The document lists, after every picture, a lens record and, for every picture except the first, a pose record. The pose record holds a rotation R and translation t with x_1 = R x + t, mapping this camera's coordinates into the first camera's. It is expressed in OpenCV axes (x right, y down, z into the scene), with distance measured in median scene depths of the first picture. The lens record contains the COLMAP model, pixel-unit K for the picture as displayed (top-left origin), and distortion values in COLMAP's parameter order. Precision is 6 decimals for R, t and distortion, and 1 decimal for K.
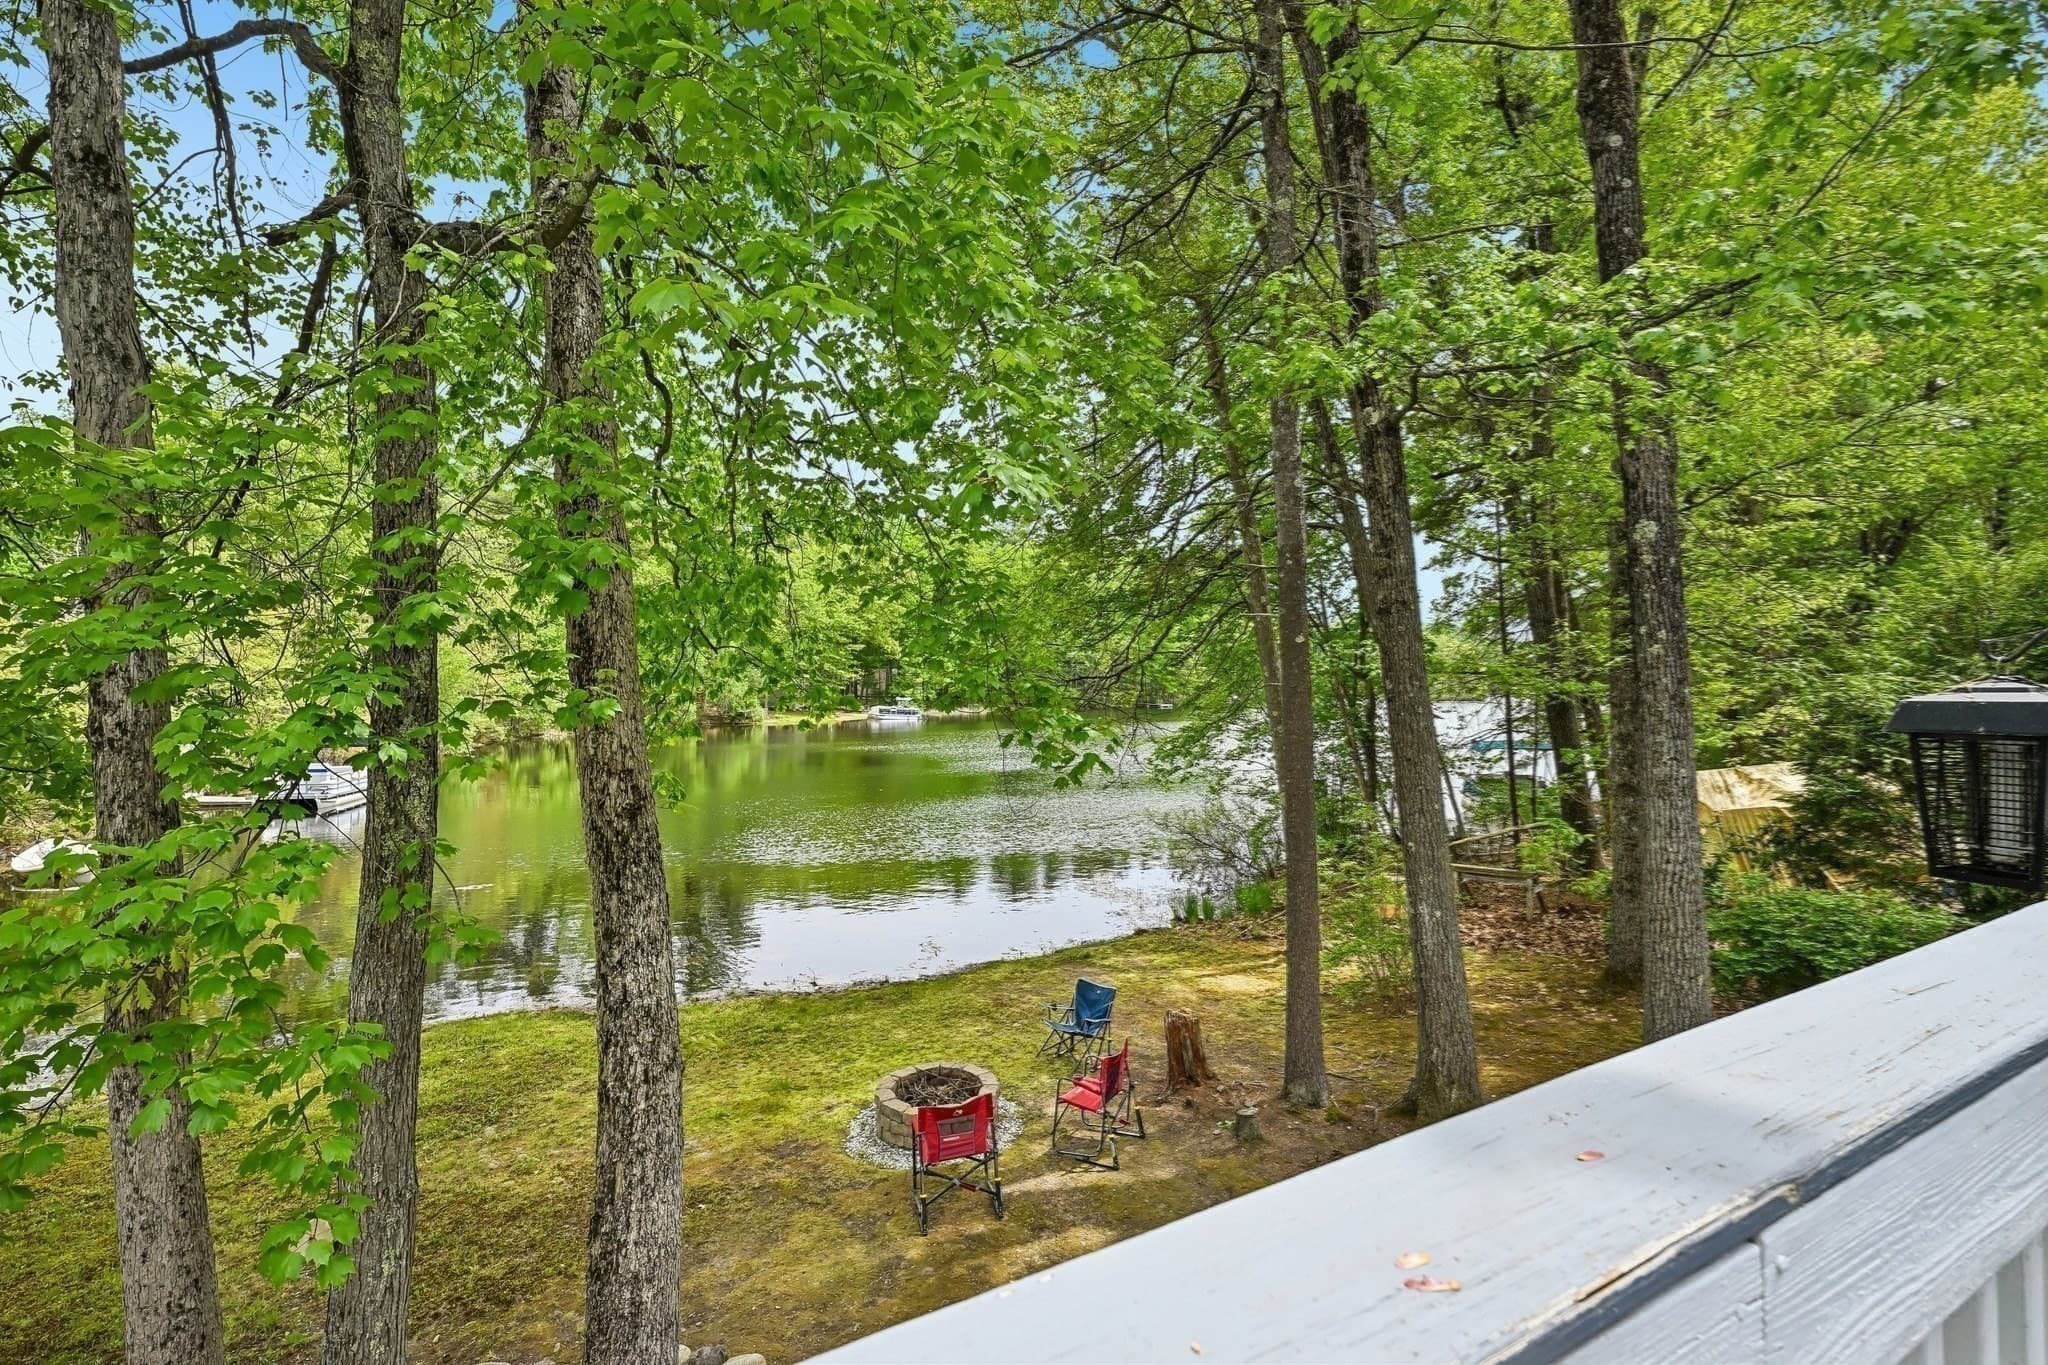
lens RADIAL K [[879.6, 0, 1014.7], [0, 879.6, 676.9], [0, 0, 1]] dist [0.001178, 0.000043]
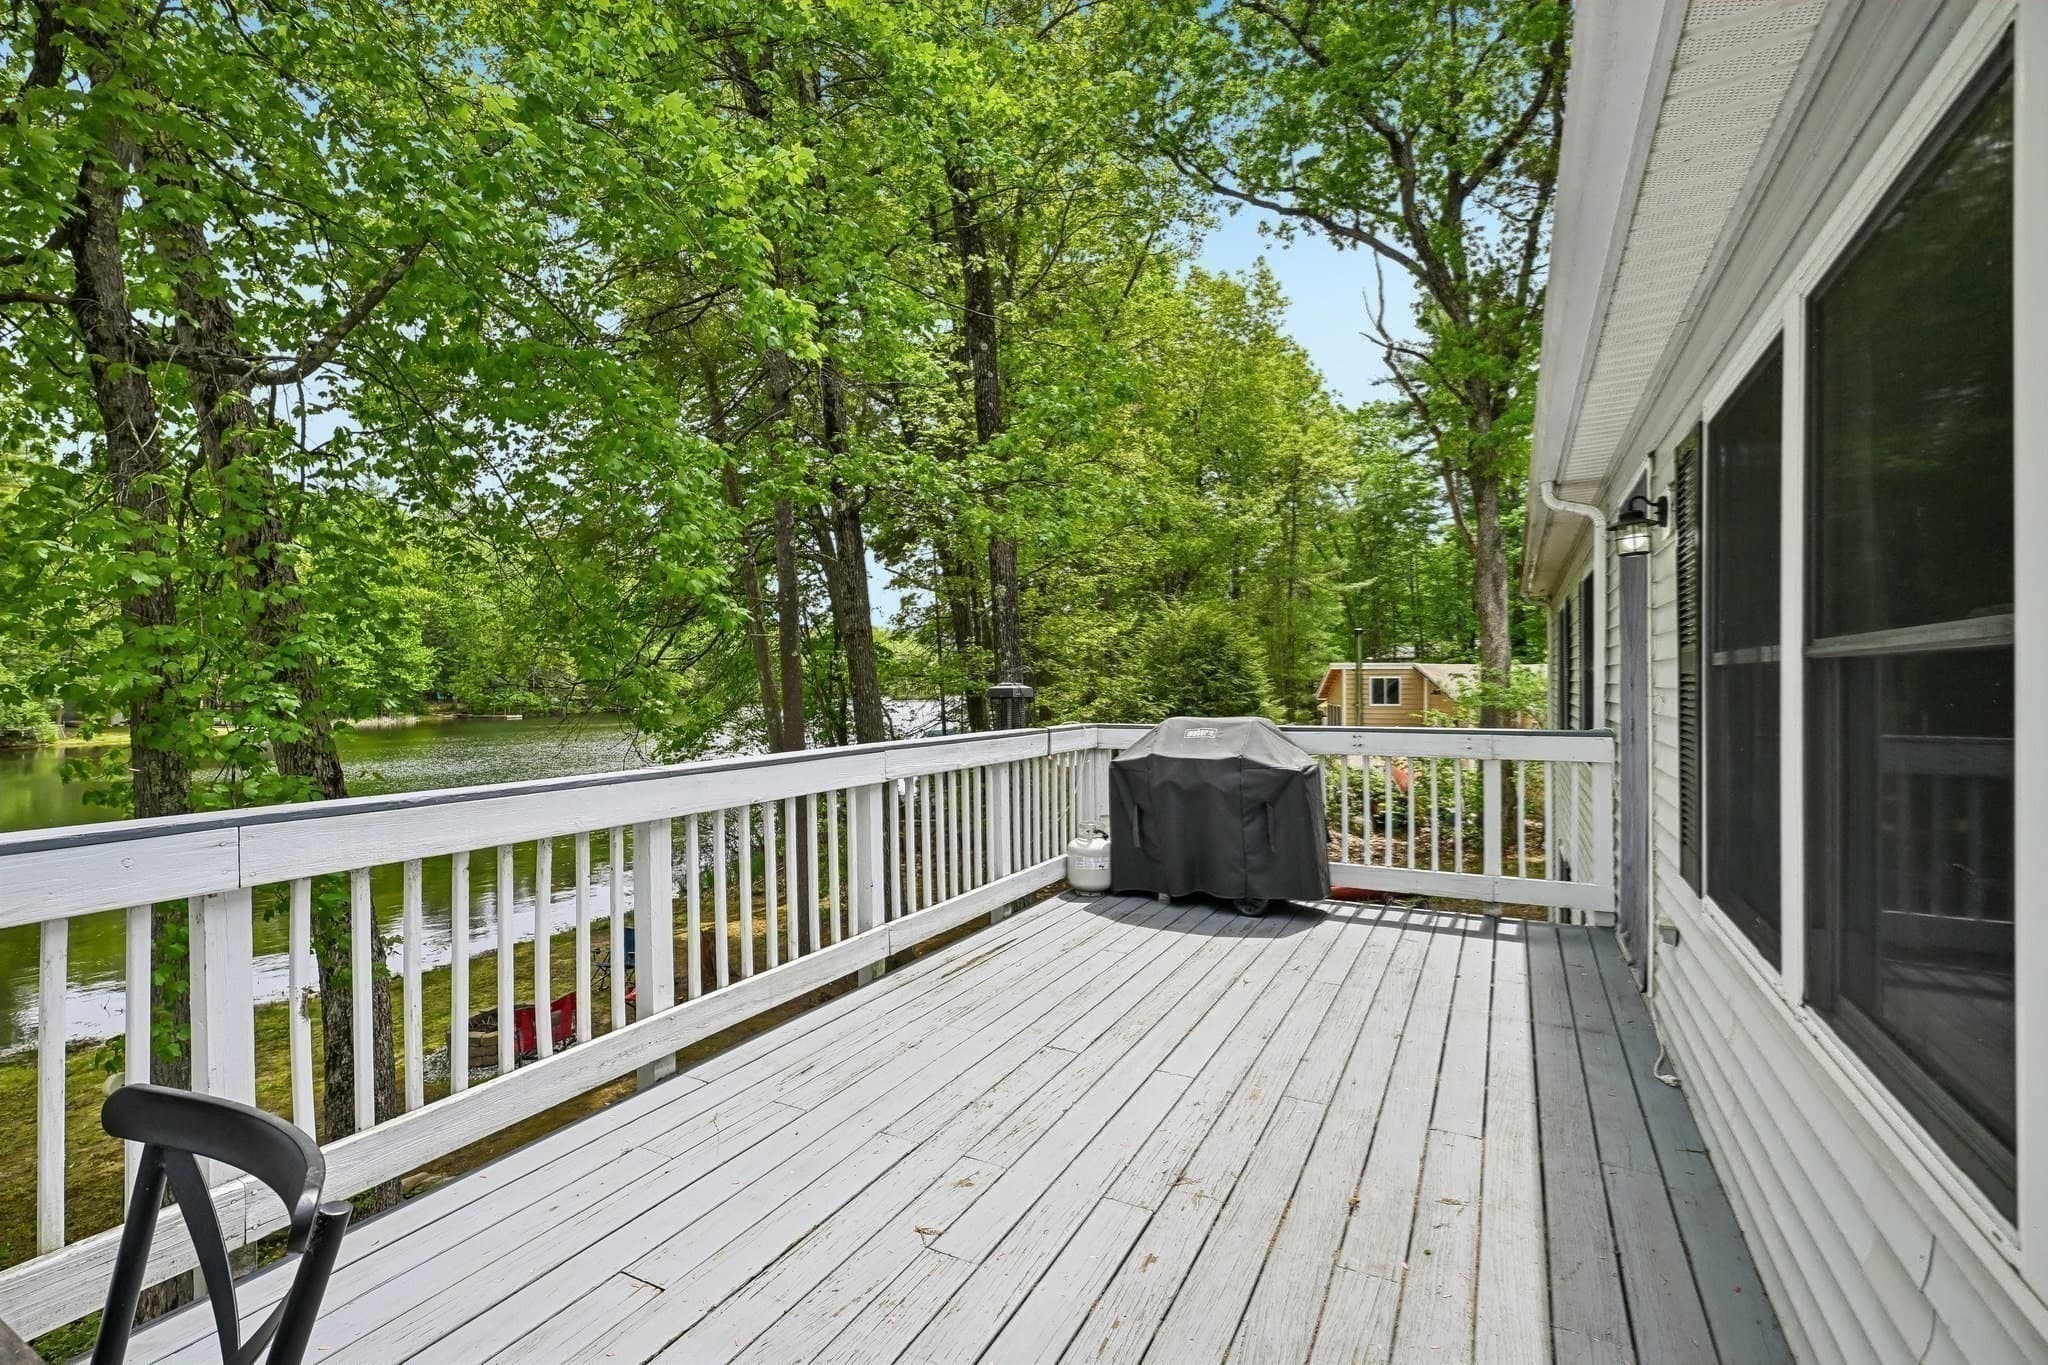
lens RADIAL K [[879.6, 0, 1016.2], [0, 879.6, 683.1], [0, 0, 1]] dist [0.001178, 0.000043]
pose [[0.837598, -0.005387, 0.546260, -0.062880], [0.002787, 0.999981, 0.005588, -0.001034], [-0.546280, -0.003158, 0.837597, -0.159550]]
